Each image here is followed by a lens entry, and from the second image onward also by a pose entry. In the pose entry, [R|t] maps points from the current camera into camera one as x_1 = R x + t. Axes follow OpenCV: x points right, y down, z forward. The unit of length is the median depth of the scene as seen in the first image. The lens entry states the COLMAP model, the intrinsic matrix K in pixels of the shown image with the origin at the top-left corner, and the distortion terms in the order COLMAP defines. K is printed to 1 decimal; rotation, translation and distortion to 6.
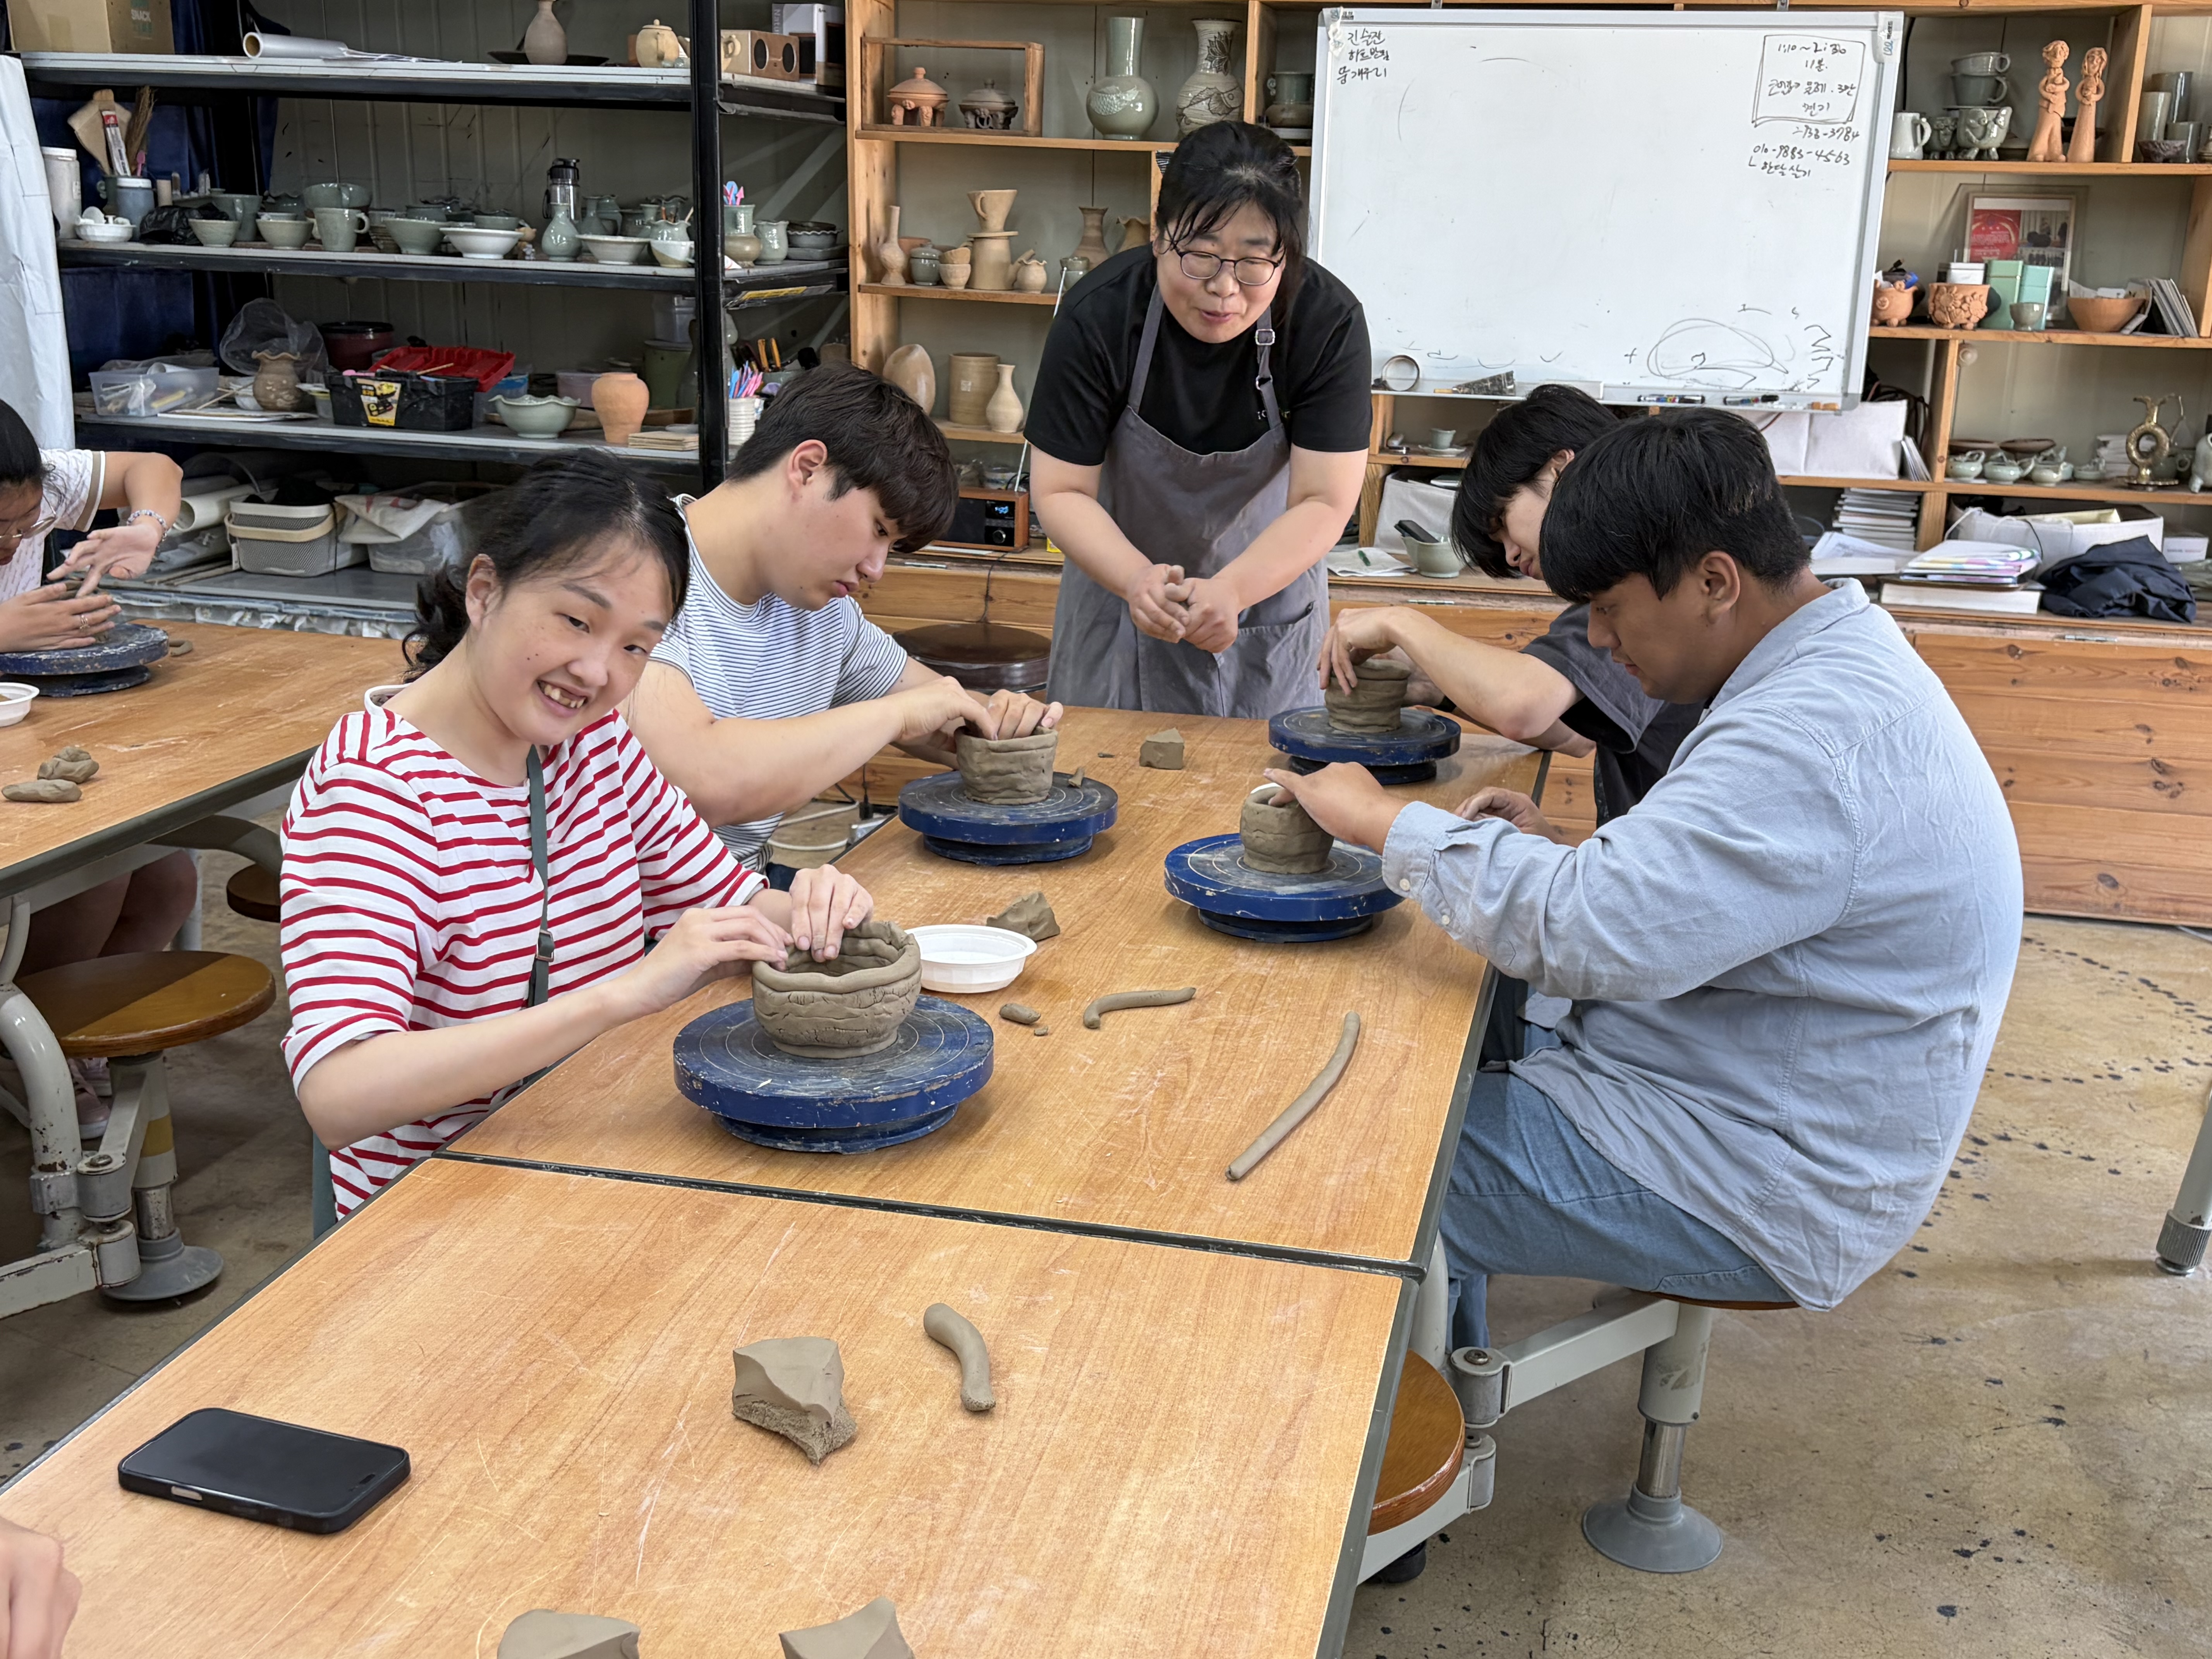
lens RADIAL K [[2289.1, 0, 1084.1], [0, 2289.1, 839.6], [0, 0, 1]] dist [0.038891, 0.000000]
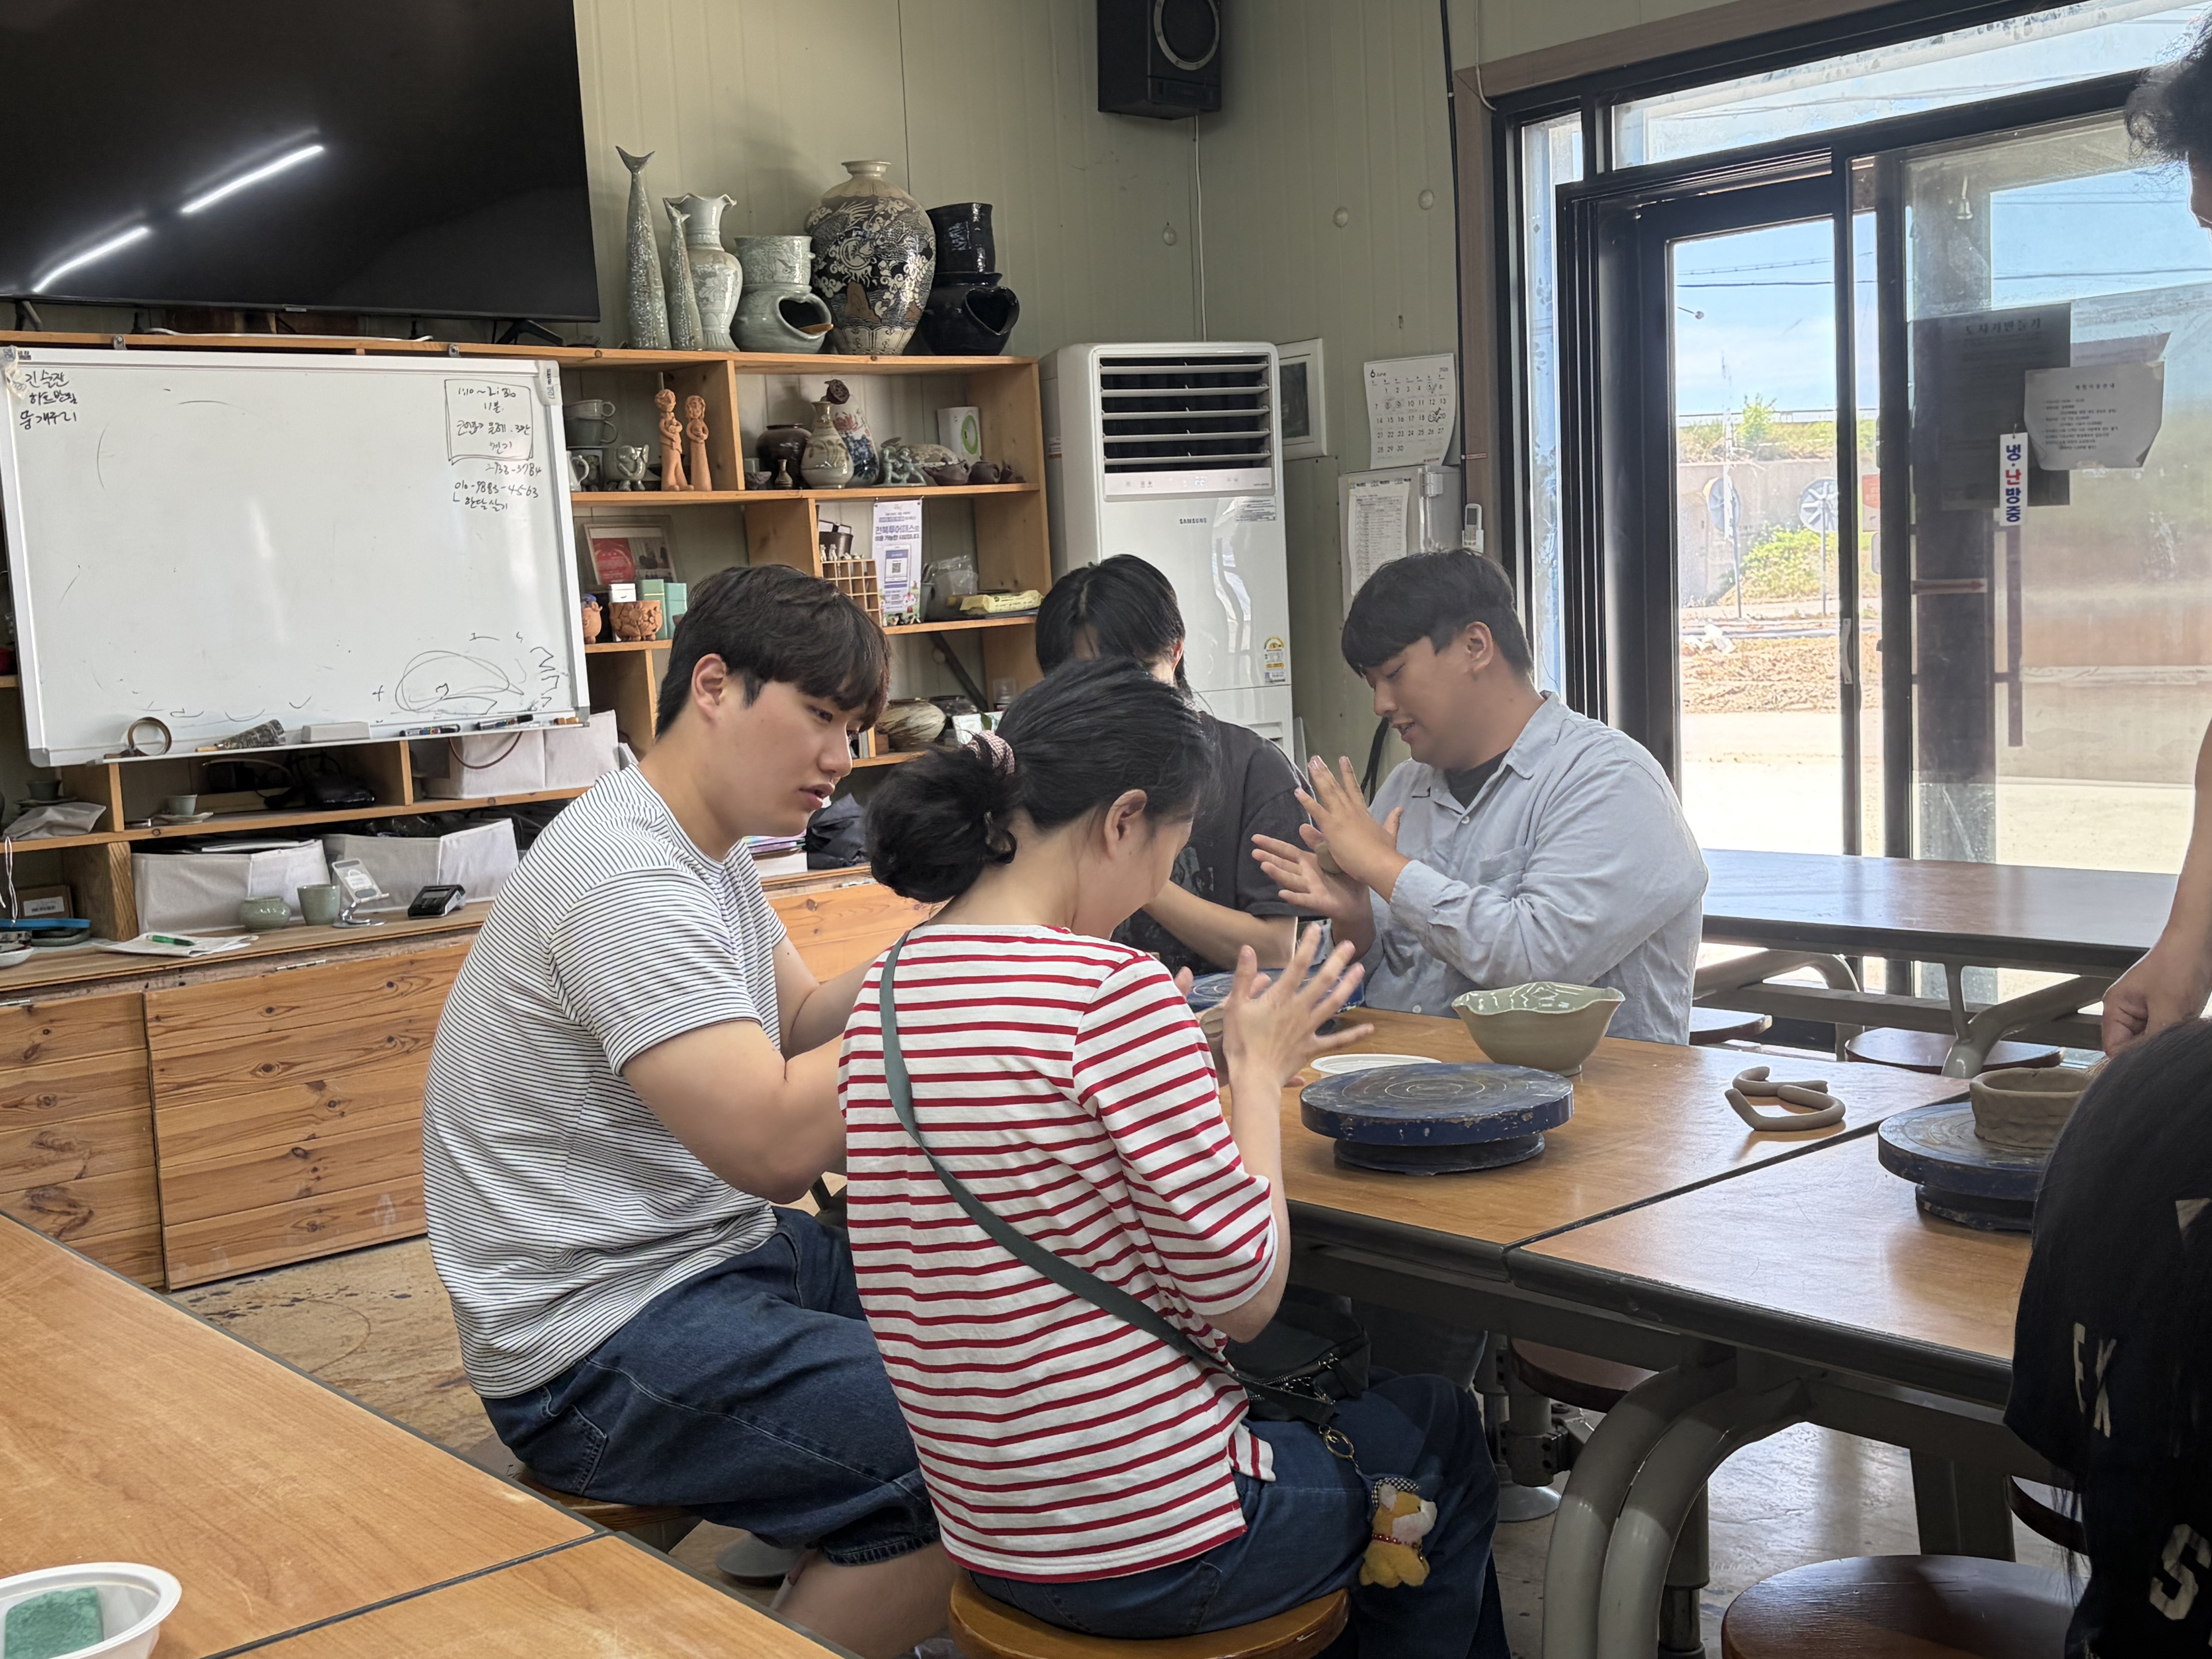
lens RADIAL K [[2510.8, 0, 1085.3], [0, 2510.8, 818.0], [0, 0, 1]] dist [0.037563, 0.000000]
pose [[0.605968, -0.129099, 0.784943, -0.419830], [0.283193, 0.957108, -0.061207, -0.010222], [-0.743374, 0.259380, 0.616537, 0.134751]]
